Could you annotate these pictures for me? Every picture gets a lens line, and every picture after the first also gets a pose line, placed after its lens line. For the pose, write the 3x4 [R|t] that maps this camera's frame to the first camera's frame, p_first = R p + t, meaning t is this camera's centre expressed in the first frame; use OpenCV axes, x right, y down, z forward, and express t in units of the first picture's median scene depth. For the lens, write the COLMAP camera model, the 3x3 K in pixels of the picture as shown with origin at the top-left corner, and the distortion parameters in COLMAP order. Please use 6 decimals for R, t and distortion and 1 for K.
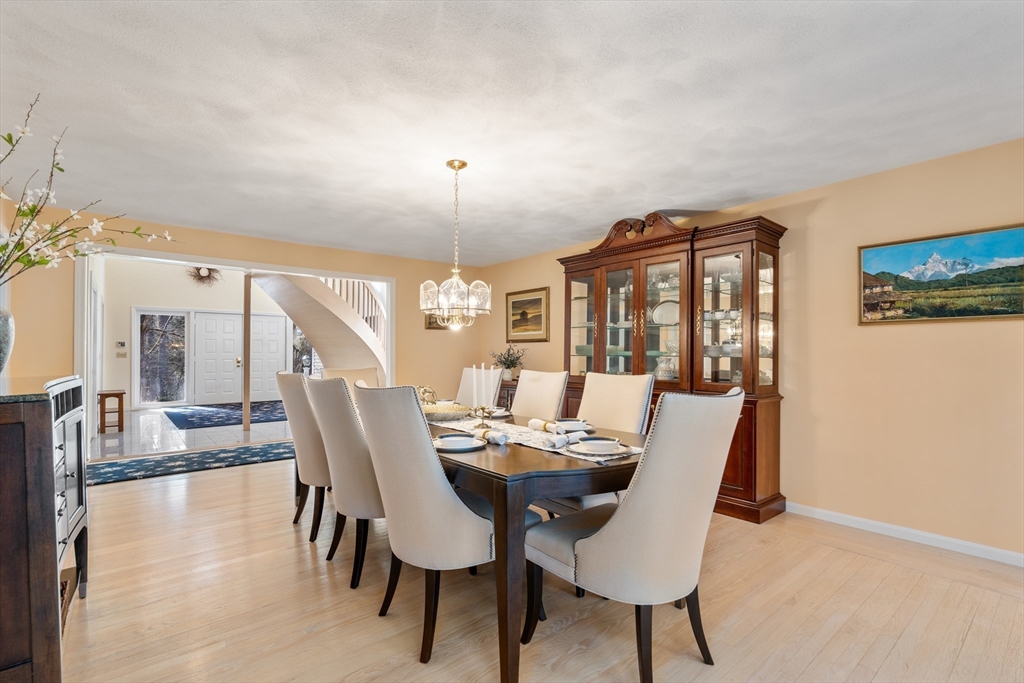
lens RADIAL K [[468.7, 0, 512.8], [0, 468.7, 352.6], [0, 0, 1]] dist [-0.005580, 0.000824]
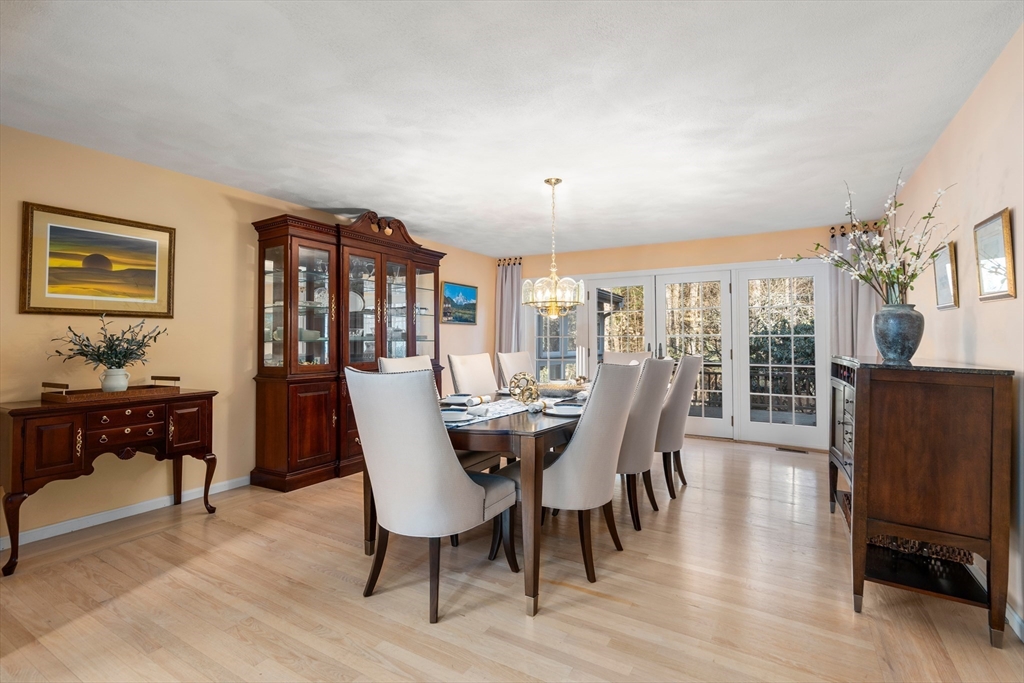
lens RADIAL K [[468.7, 0, 514.4], [0, 468.7, 333.1], [0, 0, 1]] dist [-0.005580, 0.000824]
pose [[-0.324624, 0.008065, 0.945809, -0.737778], [-0.008974, 0.999892, -0.011607, -0.001092], [-0.945801, -0.012256, -0.324516, 0.889267]]
